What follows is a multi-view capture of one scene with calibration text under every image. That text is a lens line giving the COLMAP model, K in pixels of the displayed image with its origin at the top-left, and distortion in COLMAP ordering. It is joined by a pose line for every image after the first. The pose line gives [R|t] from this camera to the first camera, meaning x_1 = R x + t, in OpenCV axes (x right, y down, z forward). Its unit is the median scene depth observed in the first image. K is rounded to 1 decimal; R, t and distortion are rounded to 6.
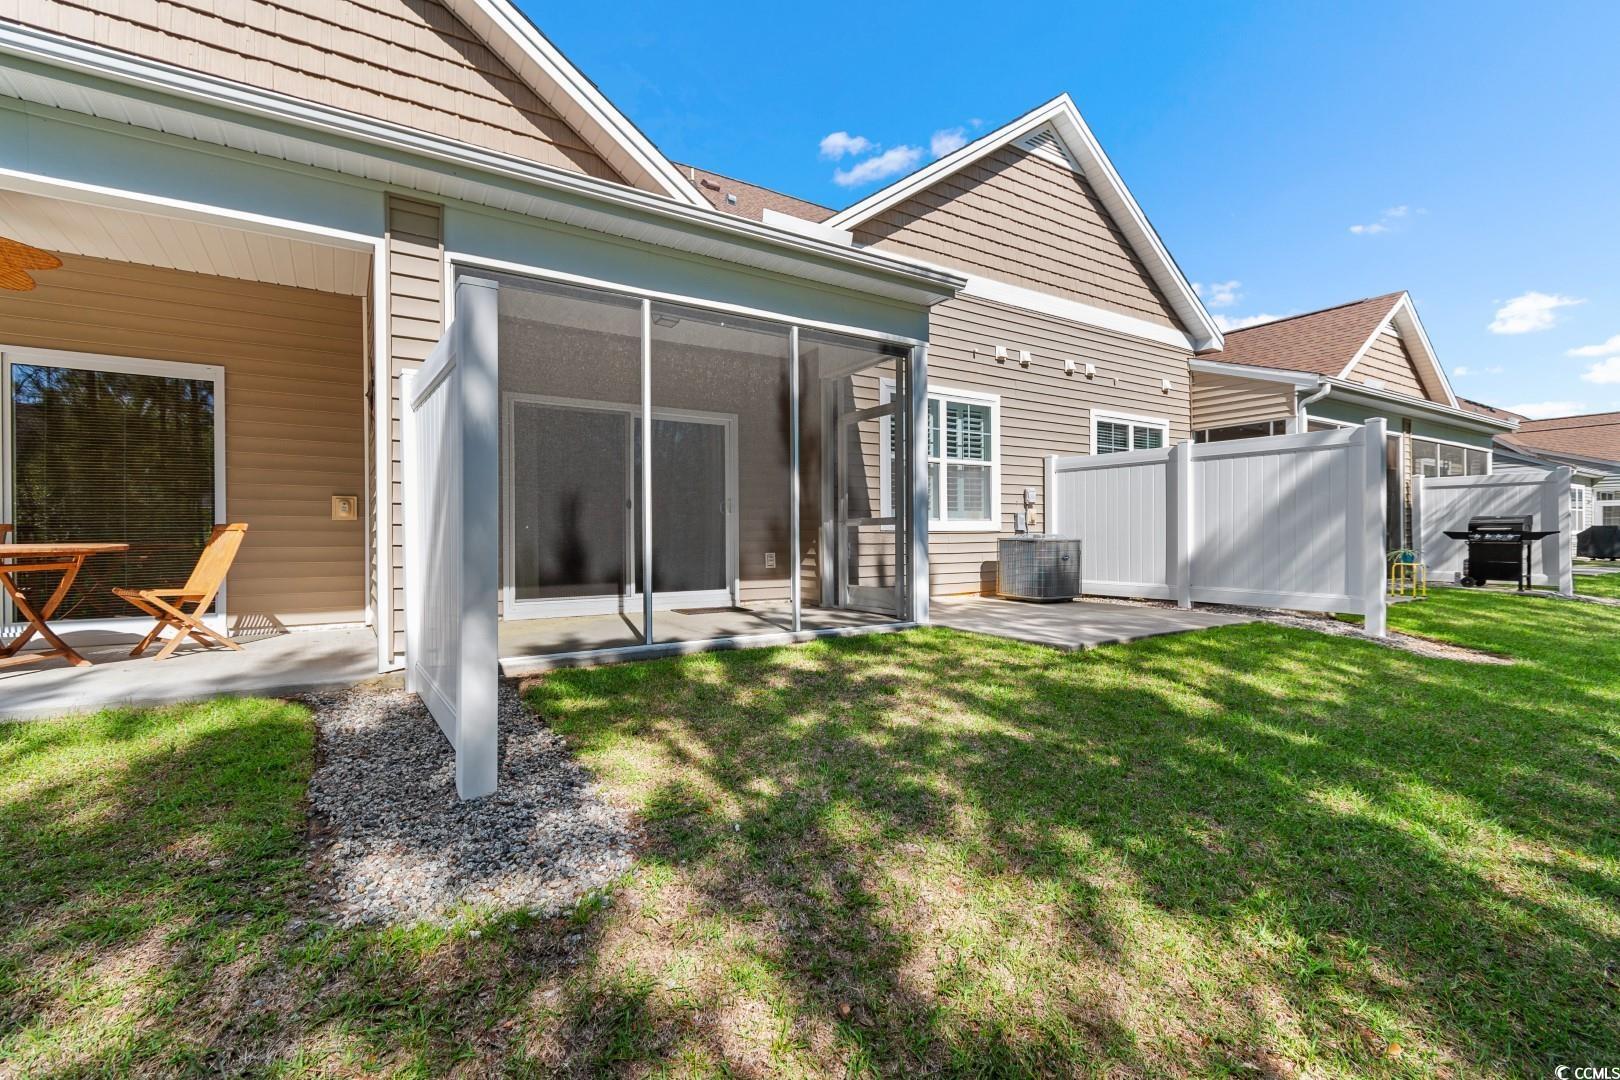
lens RADIAL K [[719.4, 0, 805.9], [0, 719.4, 540.1], [0, 0, 1]] dist [0.003190, 0.001067]
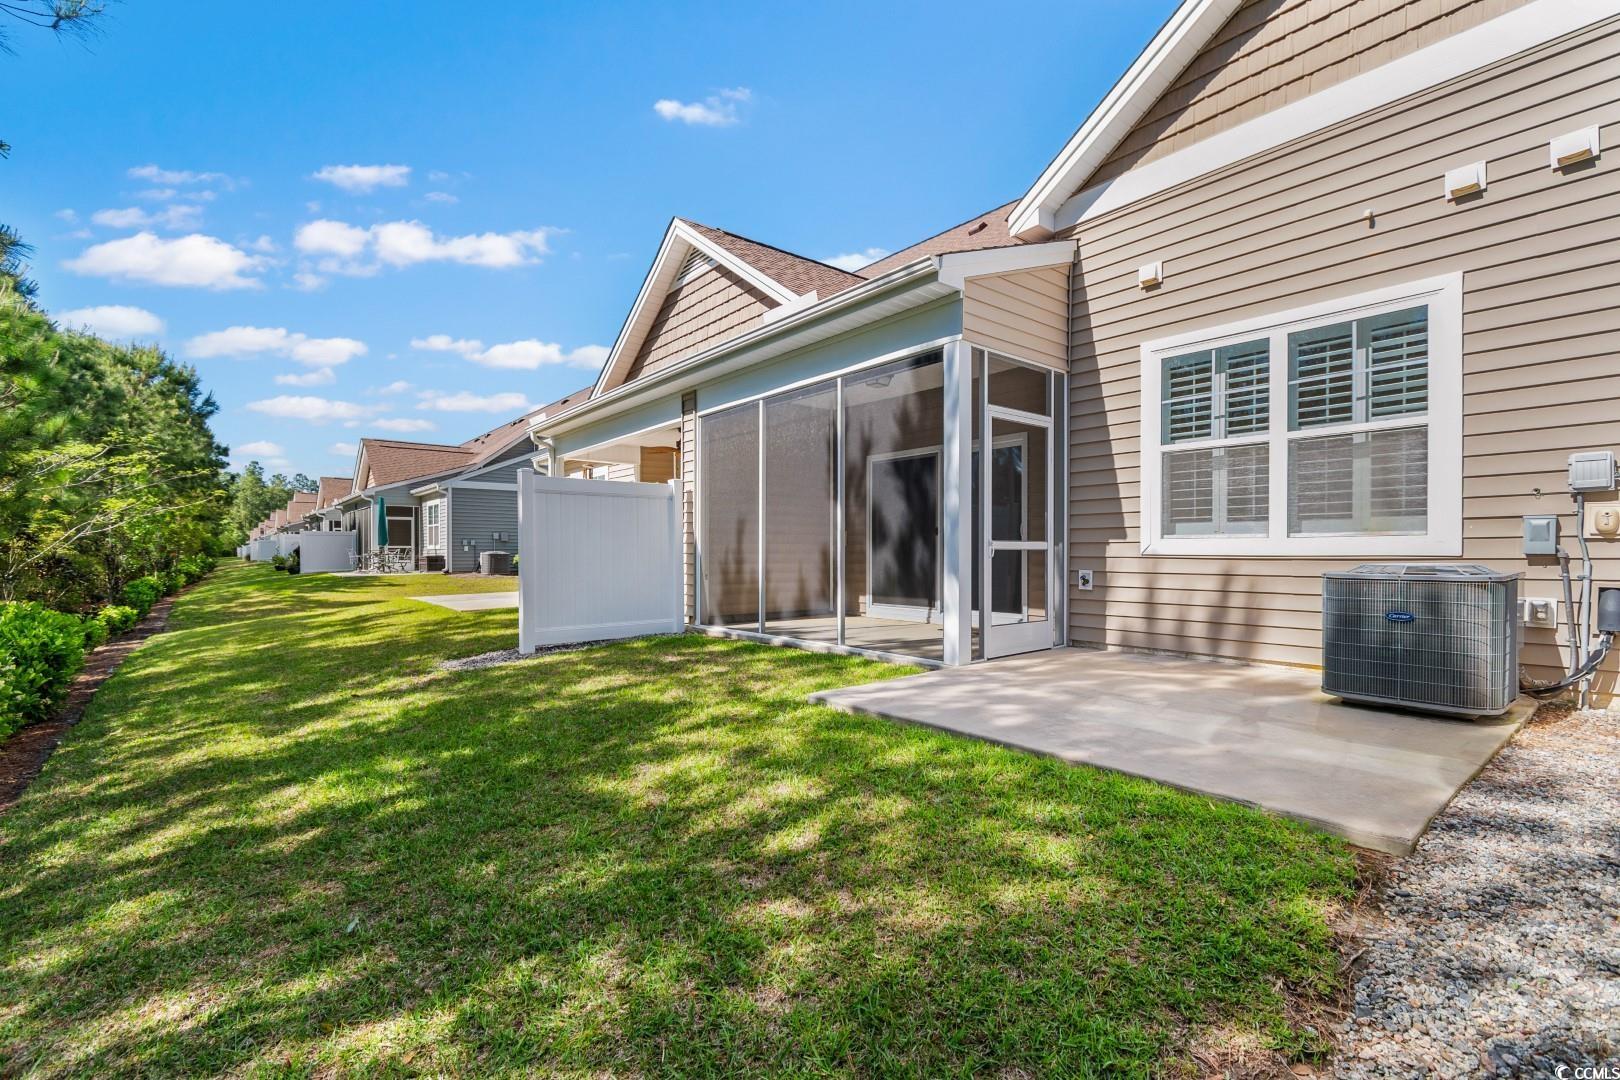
lens RADIAL K [[719.4, 0, 805.9], [0, 719.4, 540.1], [0, 0, 1]] dist [0.003190, 0.001067]
pose [[0.113269, -0.007218, -0.993538, 0.776747], [0.003004, 0.999972, -0.006922, -0.024235], [0.993560, -0.002201, 0.113287, 0.578563]]
